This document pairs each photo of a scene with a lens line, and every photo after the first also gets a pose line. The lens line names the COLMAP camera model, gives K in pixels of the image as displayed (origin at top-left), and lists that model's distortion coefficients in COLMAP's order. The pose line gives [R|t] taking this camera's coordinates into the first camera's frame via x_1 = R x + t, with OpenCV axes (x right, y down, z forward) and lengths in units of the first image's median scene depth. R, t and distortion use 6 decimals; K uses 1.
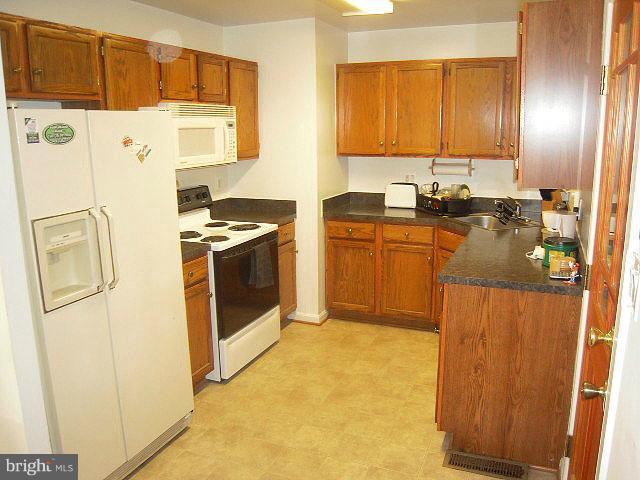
lens RADIAL K [[535.7, 0, 321.4], [0, 535.7, 239.4], [0, 0, 1]] dist [-0.109736, 0.049937]
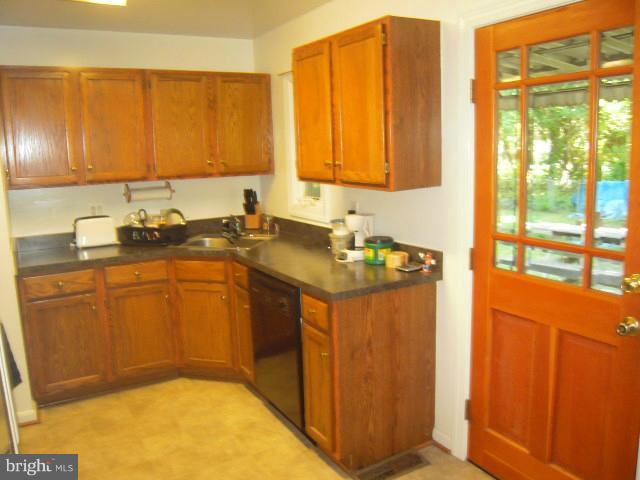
lens RADIAL K [[535.7, 0, 321.2], [0, 535.7, 238.8], [0, 0, 1]] dist [-0.109736, 0.049937]
pose [[0.604612, -0.141843, 0.783789, -0.296570], [0.188450, 0.981553, 0.032262, -0.034824], [-0.773906, 0.128199, 0.620189, 0.251741]]
